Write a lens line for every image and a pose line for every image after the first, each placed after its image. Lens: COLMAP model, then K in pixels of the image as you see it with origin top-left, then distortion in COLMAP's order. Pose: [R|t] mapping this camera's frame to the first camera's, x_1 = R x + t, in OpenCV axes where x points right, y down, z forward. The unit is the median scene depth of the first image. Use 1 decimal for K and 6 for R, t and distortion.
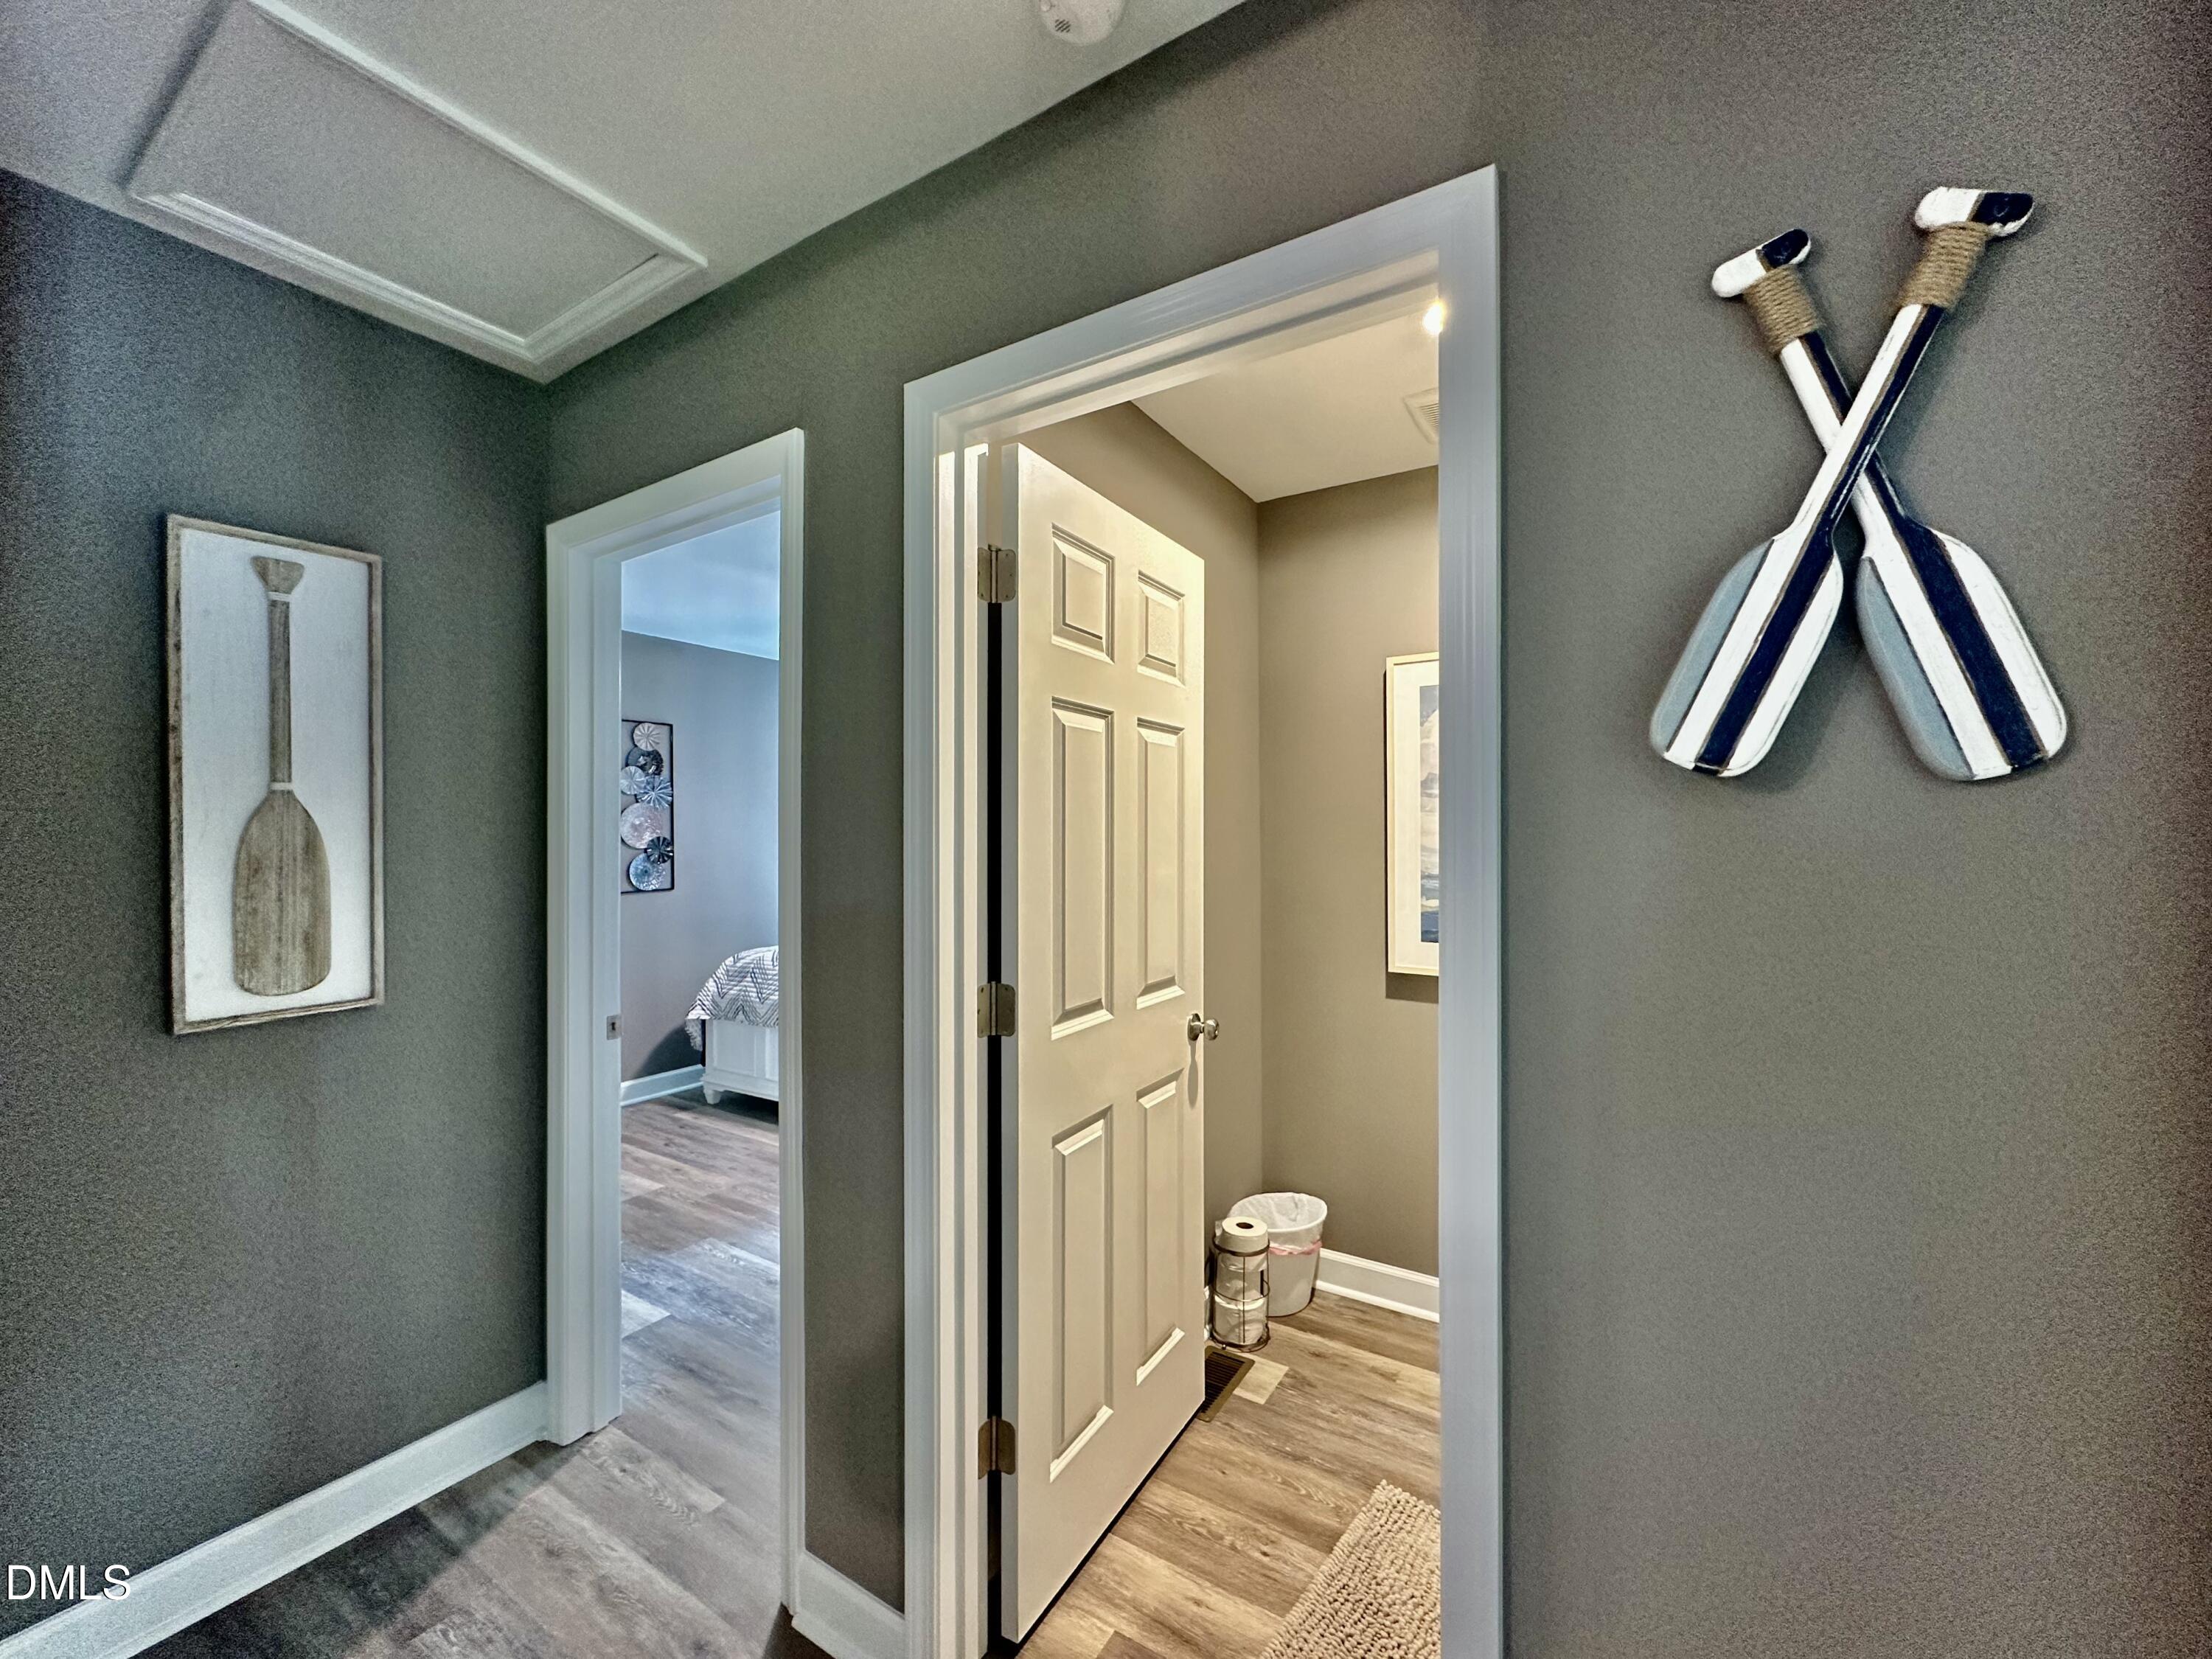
lens RADIAL K [[881.2, 0, 1098.9], [0, 881.2, 836.3], [0, 0, 1]] dist [-0.005746, 0.000820]
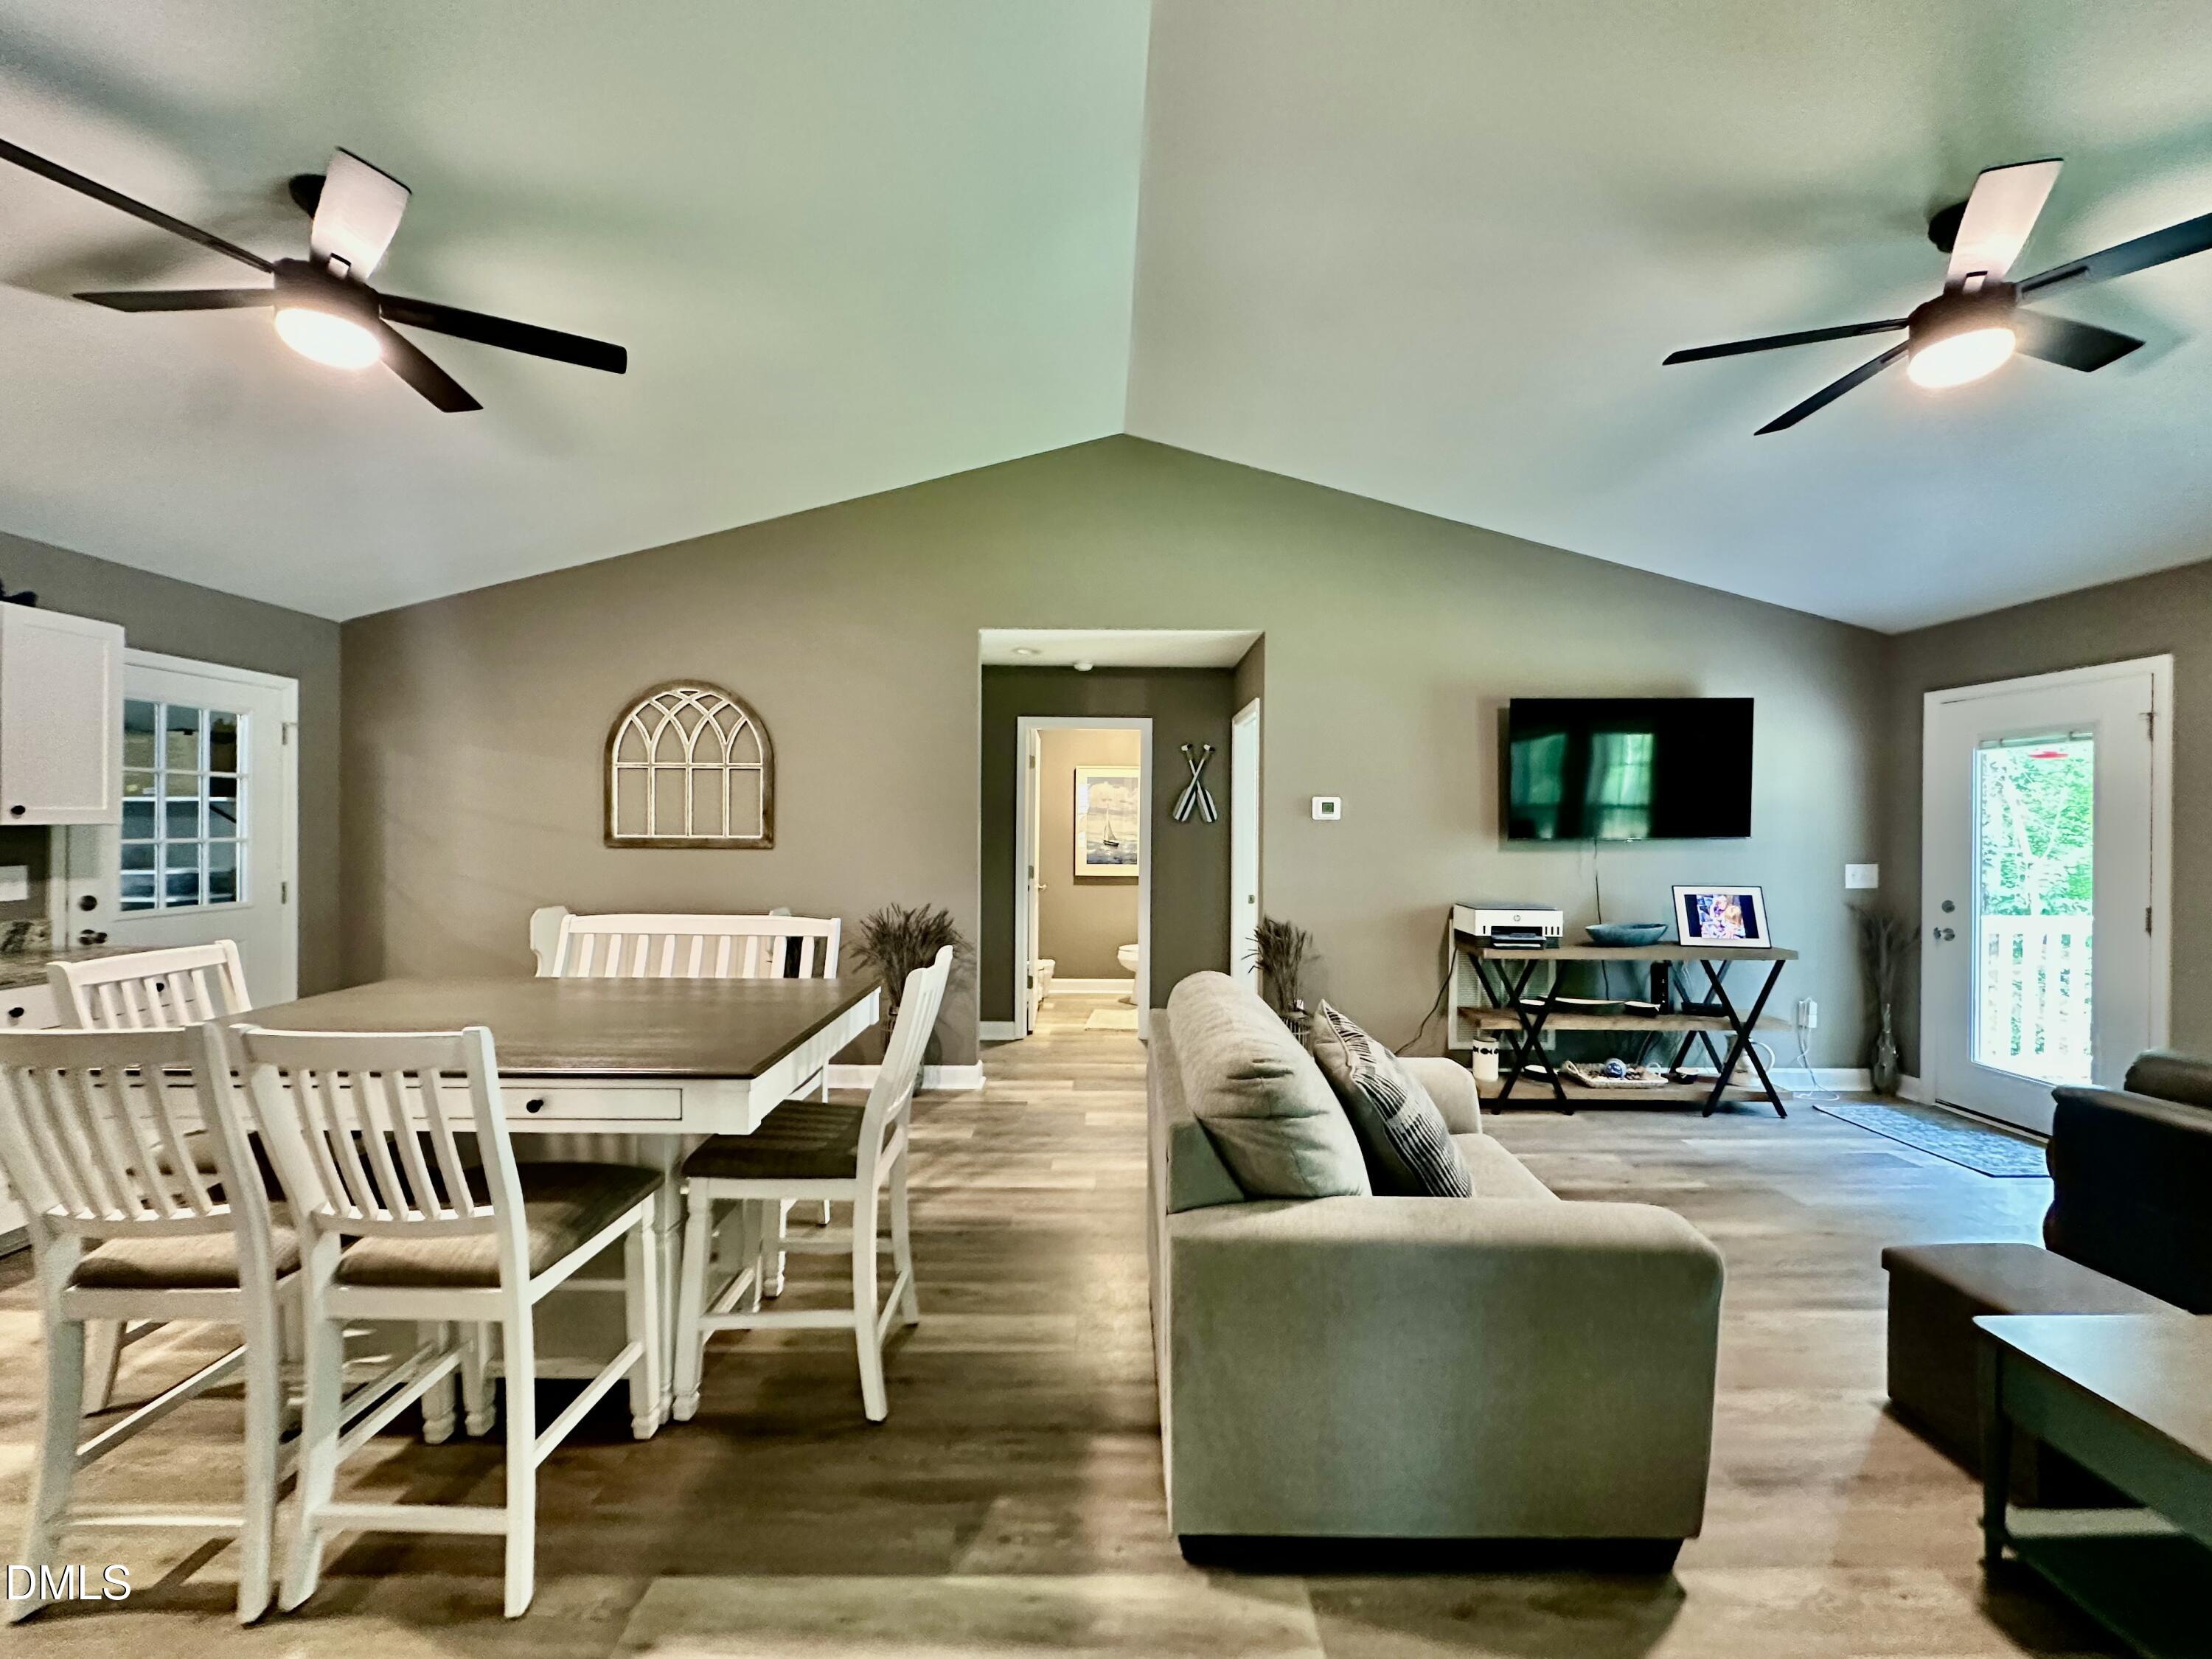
lens RADIAL K [[881.2, 0, 1102.4], [0, 881.2, 829.4], [0, 0, 1]] dist [-0.005746, 0.000820]
pose [[0.847170, 0.005682, 0.531292, -3.667945], [-0.010828, 0.999920, 0.006571, -0.040709], [-0.531212, -0.011319, 0.847163, -4.756215]]
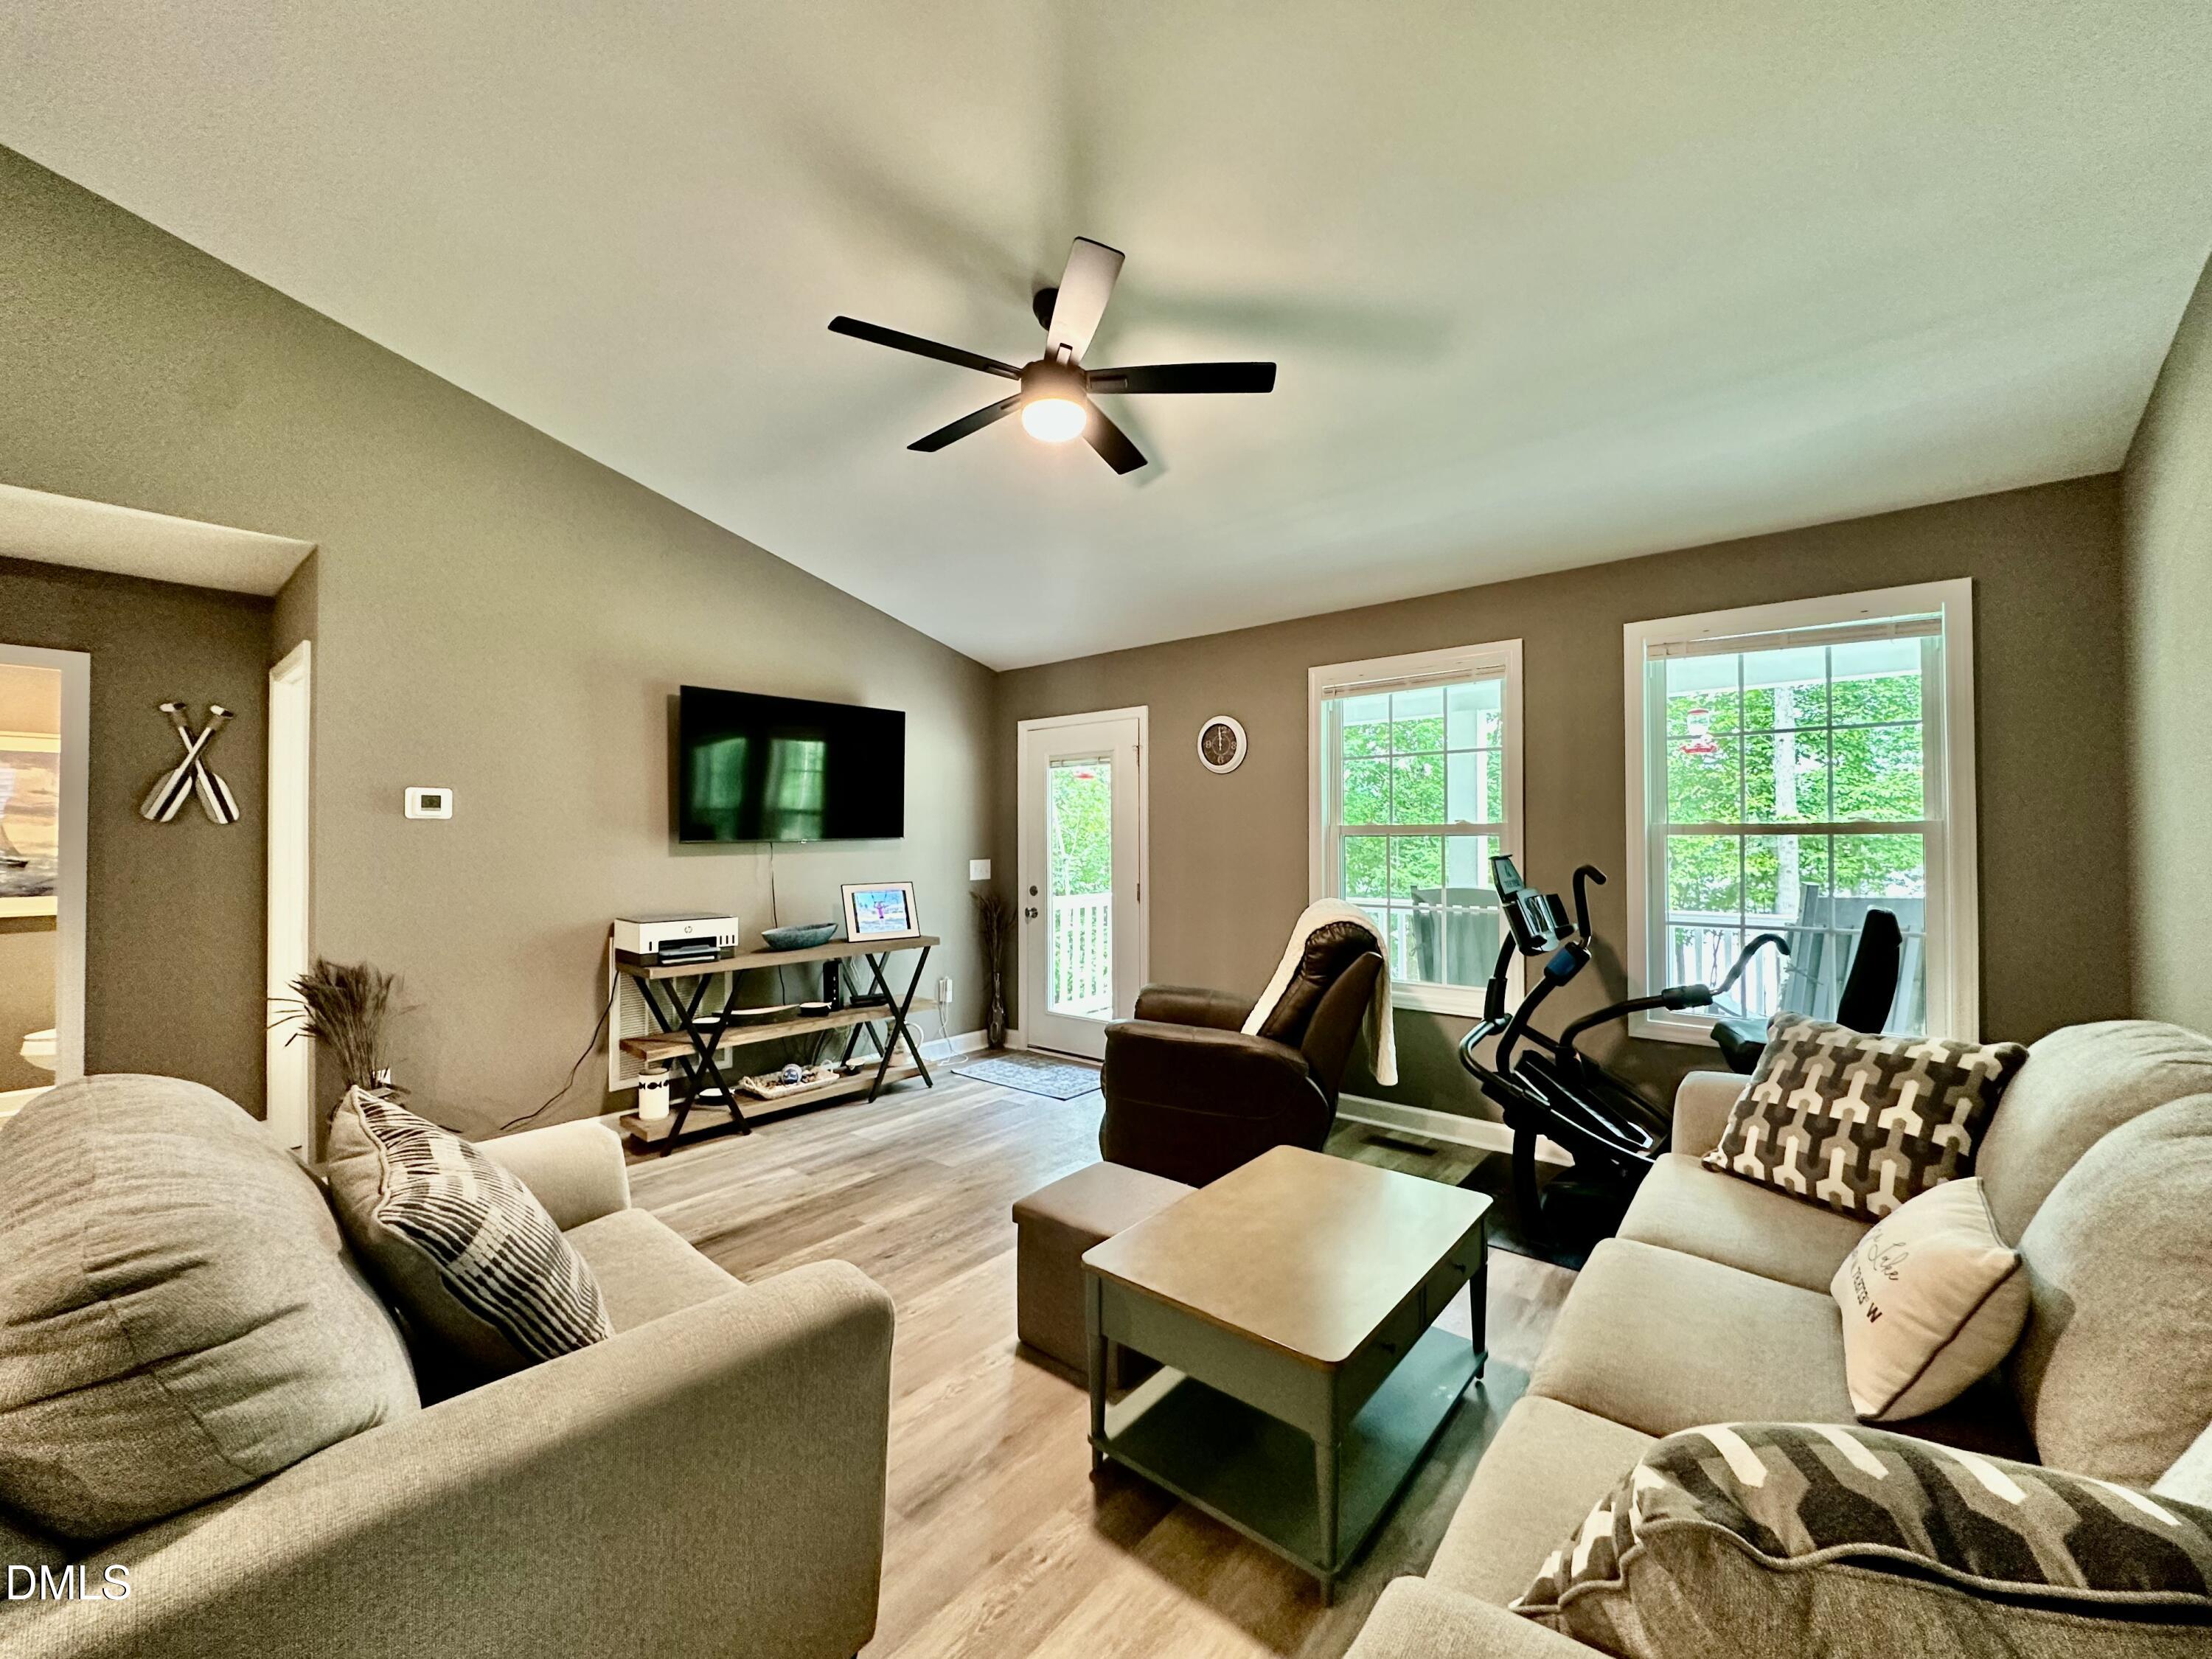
lens RADIAL K [[881.2, 0, 1114.5], [0, 881.2, 831.0], [0, 0, 1]] dist [-0.005746, 0.000820]
pose [[0.135267, 0.010318, 0.990755, -3.123467], [-0.002550, 0.999946, -0.010066, 0.012822], [-0.990806, -0.001164, 0.135286, -4.512772]]
